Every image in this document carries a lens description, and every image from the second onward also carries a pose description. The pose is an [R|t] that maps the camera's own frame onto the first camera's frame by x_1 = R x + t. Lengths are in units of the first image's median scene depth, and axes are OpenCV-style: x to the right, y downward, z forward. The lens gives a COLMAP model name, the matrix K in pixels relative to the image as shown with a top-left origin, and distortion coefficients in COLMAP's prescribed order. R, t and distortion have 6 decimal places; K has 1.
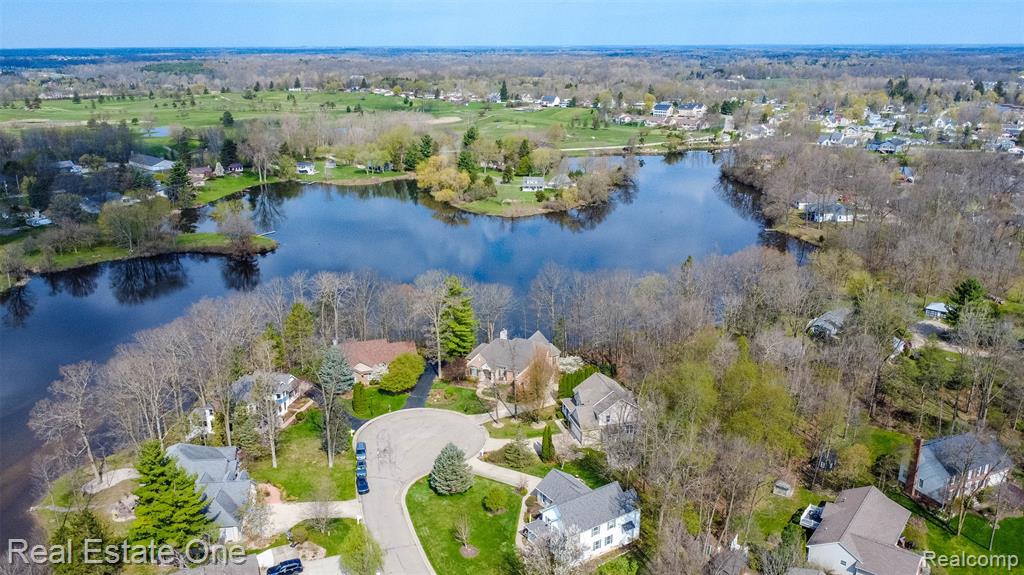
lens RADIAL K [[793.3, 0, 512.0], [0, 793.3, 287.5], [0, 0, 1]] dist [0.004293, -0.003497]
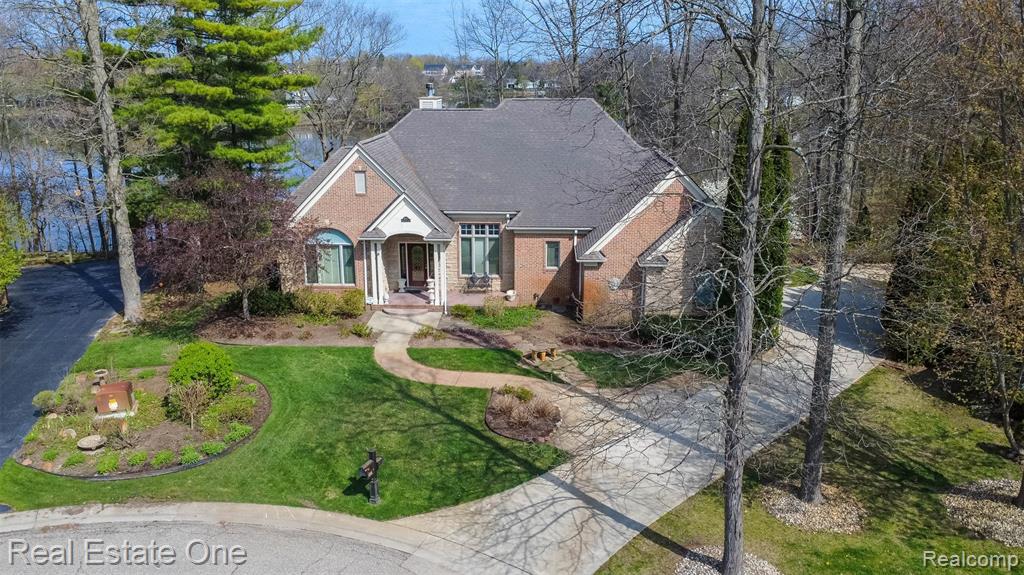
lens RADIAL K [[805.0, 0, 500.8], [0, 805.0, 289.4], [0, 0, 1]] dist [0.000521, 0.001875]
pose [[0.950509, -0.082910, 0.299432, -0.026401], [0.093977, 0.995315, -0.022725, 0.047699], [-0.296145, 0.049740, 0.953847, 0.320608]]
